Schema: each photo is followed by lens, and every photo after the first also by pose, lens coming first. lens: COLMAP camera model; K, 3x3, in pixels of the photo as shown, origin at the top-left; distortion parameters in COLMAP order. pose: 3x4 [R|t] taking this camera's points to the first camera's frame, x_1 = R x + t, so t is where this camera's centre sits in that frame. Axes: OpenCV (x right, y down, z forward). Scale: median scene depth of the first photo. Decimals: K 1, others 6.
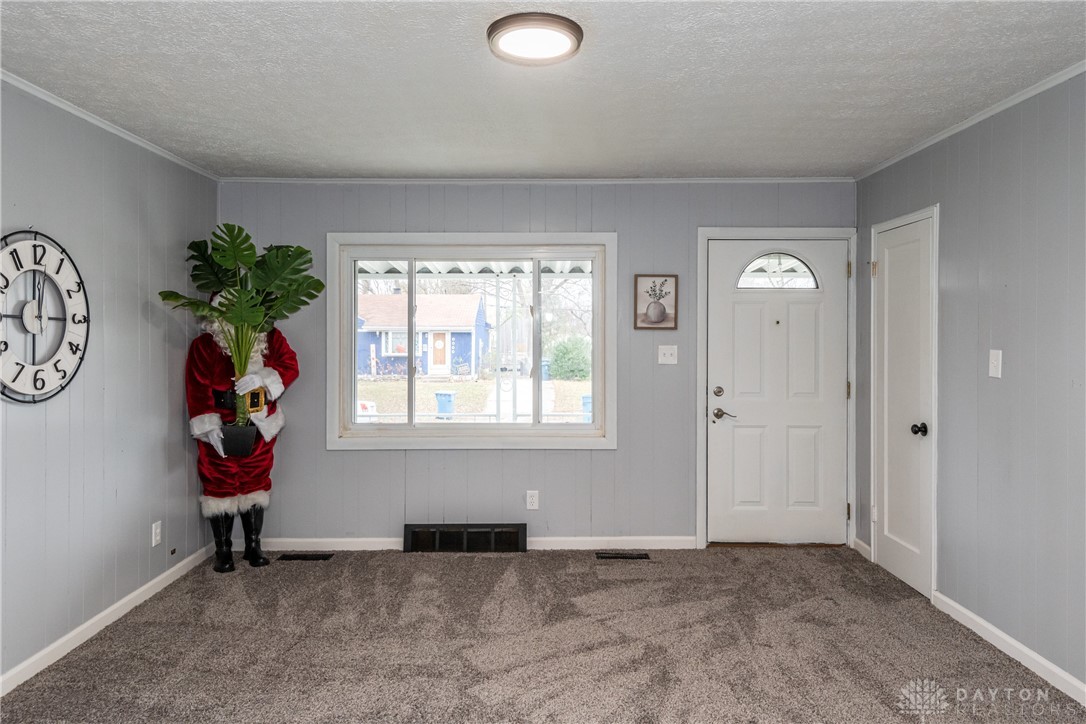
lens RADIAL K [[739.0, 0, 543.7], [0, 739.0, 352.7], [0, 0, 1]] dist [0.042985, -0.000987]
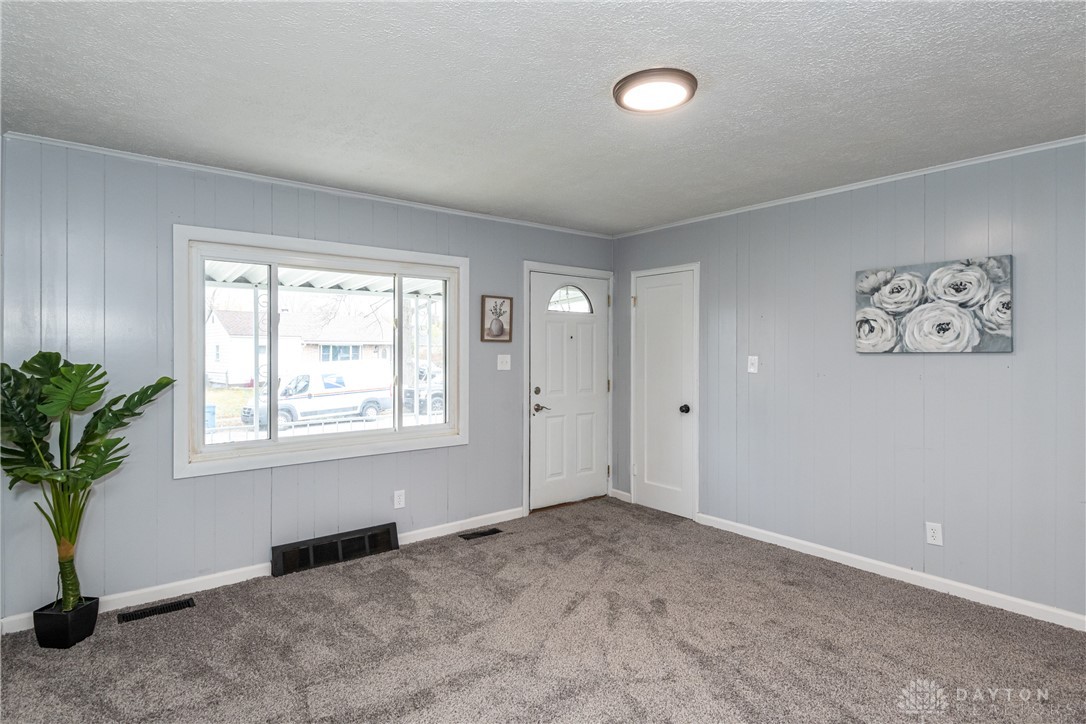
lens RADIAL K [[591.0, 0, 543.0], [0, 591.0, 362.0], [0, 0, 1]] dist [0.026847, -0.000813]
pose [[0.779549, -0.012264, 0.626221, -0.394828], [0.011690, 0.999919, 0.005030, -0.002190], [-0.626232, 0.003400, 0.779630, 0.200597]]
